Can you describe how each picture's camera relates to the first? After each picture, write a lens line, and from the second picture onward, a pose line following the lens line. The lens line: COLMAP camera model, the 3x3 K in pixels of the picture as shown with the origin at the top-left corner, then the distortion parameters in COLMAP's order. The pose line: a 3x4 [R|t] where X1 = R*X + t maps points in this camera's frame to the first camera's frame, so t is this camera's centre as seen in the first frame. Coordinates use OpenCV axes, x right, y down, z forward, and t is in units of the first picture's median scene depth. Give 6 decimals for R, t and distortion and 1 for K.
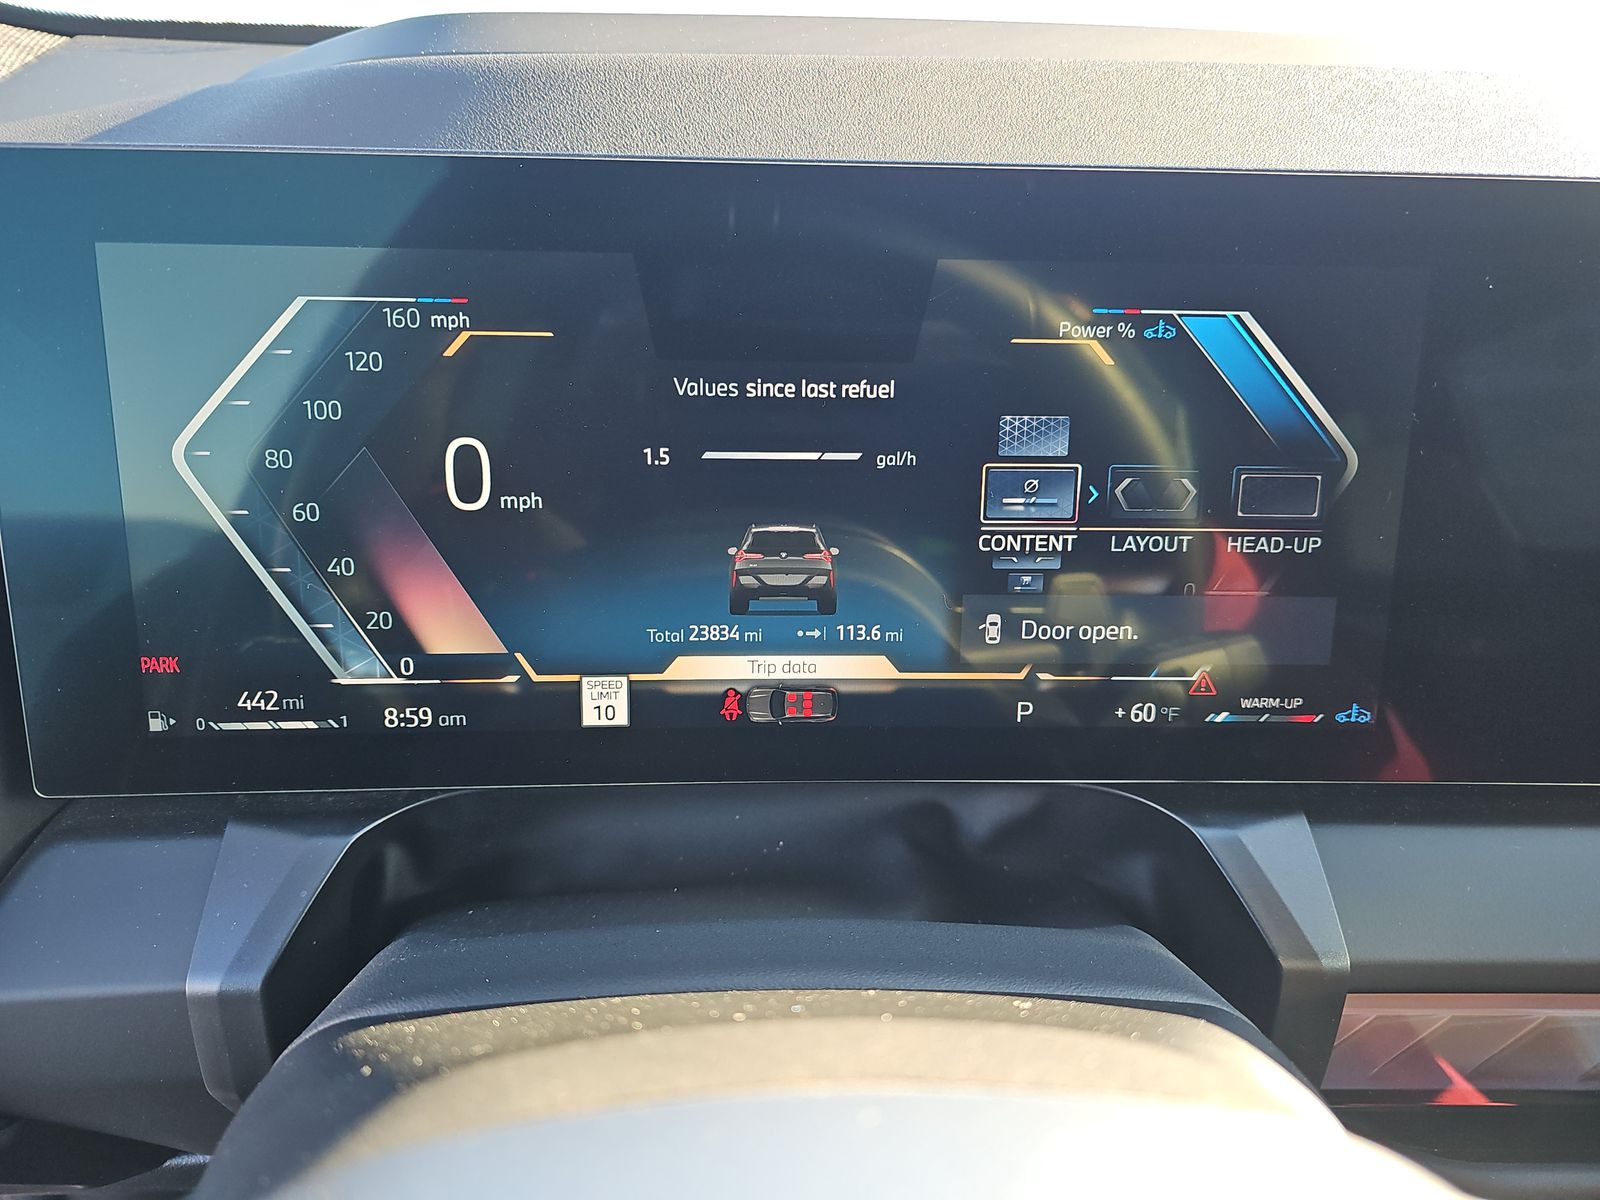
lens RADIAL K [[1024.2, 0, 800.0], [0, 1024.2, 600.0], [0, 0, 1]] dist [0.055458, -0.066934]
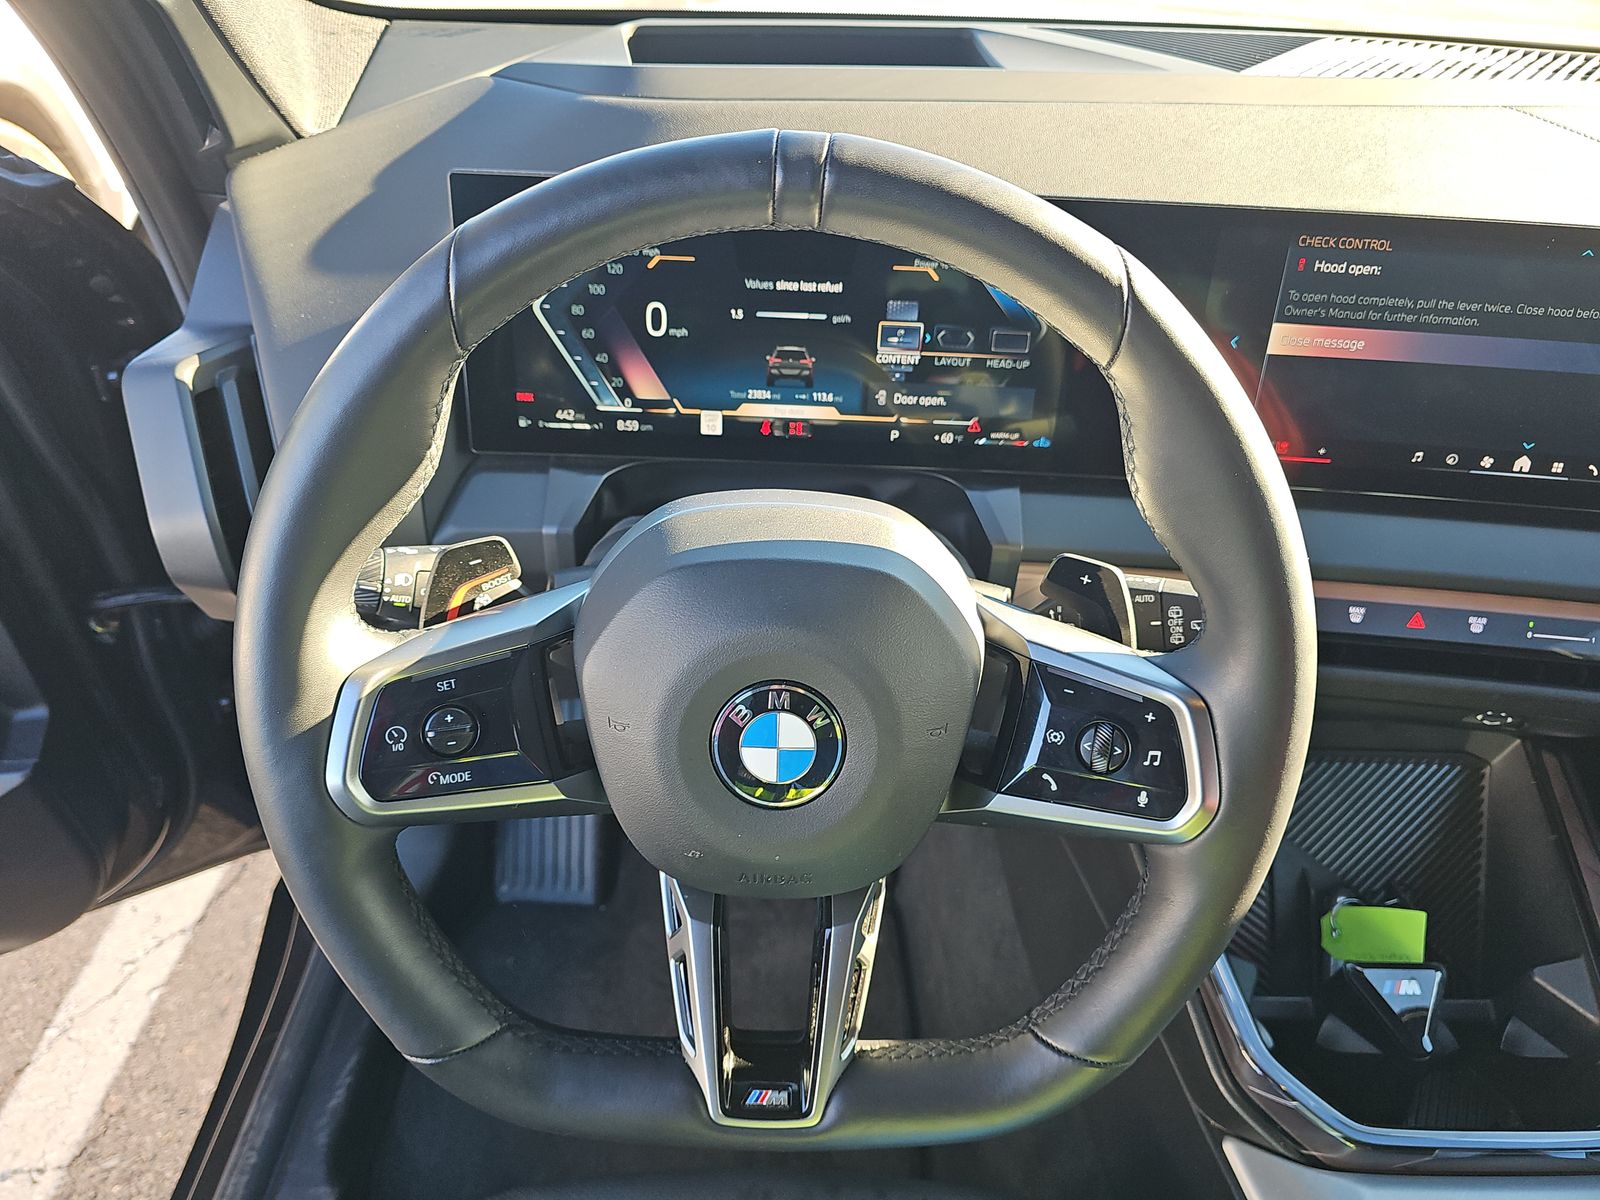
lens RADIAL K [[1024.2, 0, 800.0], [0, 1024.2, 600.0], [0, 0, 1]] dist [0.055458, -0.066934]
pose [[0.998862, 0.043805, -0.018863, 0.071282], [-0.039190, 0.979250, 0.198832, 0.023074], [0.027182, -0.197866, 0.979852, -1.346422]]
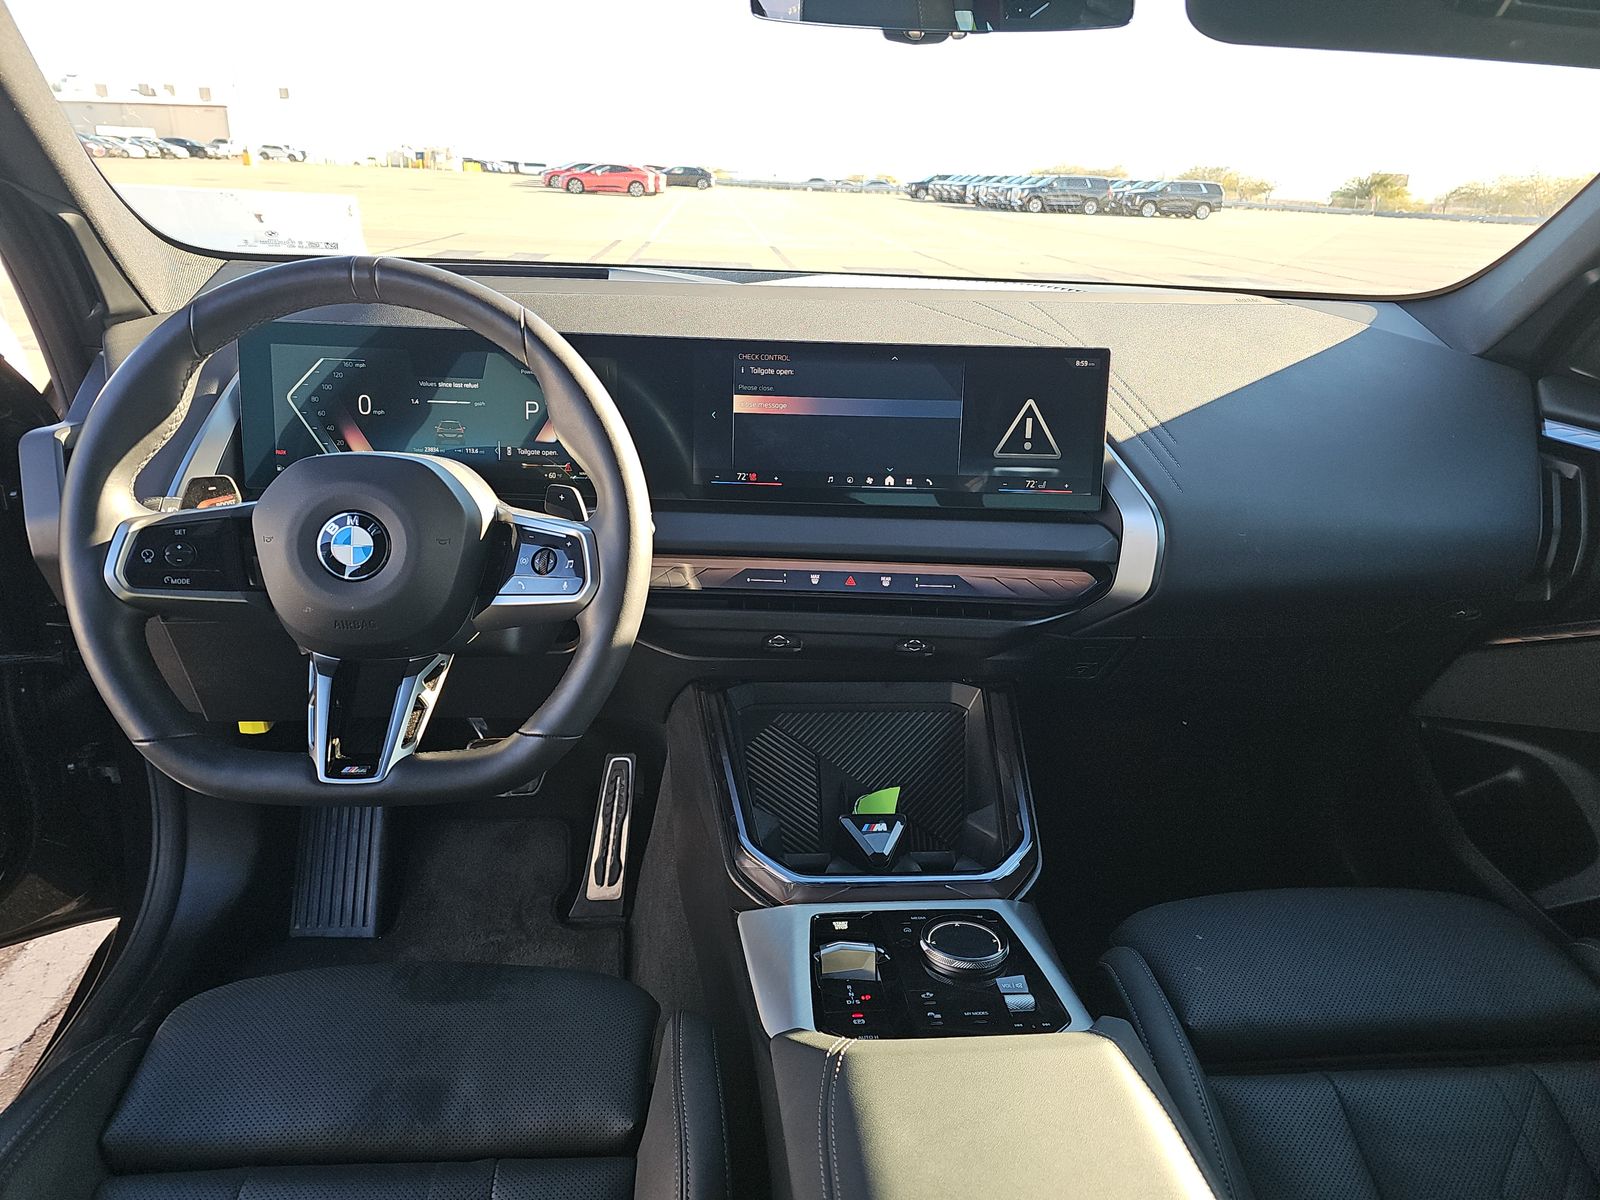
lens RADIAL K [[1024.2, 0, 800.0], [0, 1024.2, 600.0], [0, 0, 1]] dist [0.055458, -0.066934]
pose [[0.998431, 0.009745, 0.055132, 1.060275], [-0.006255, 0.997985, -0.063136, 0.811755], [-0.055637, 0.062692, 0.996481, -2.796849]]
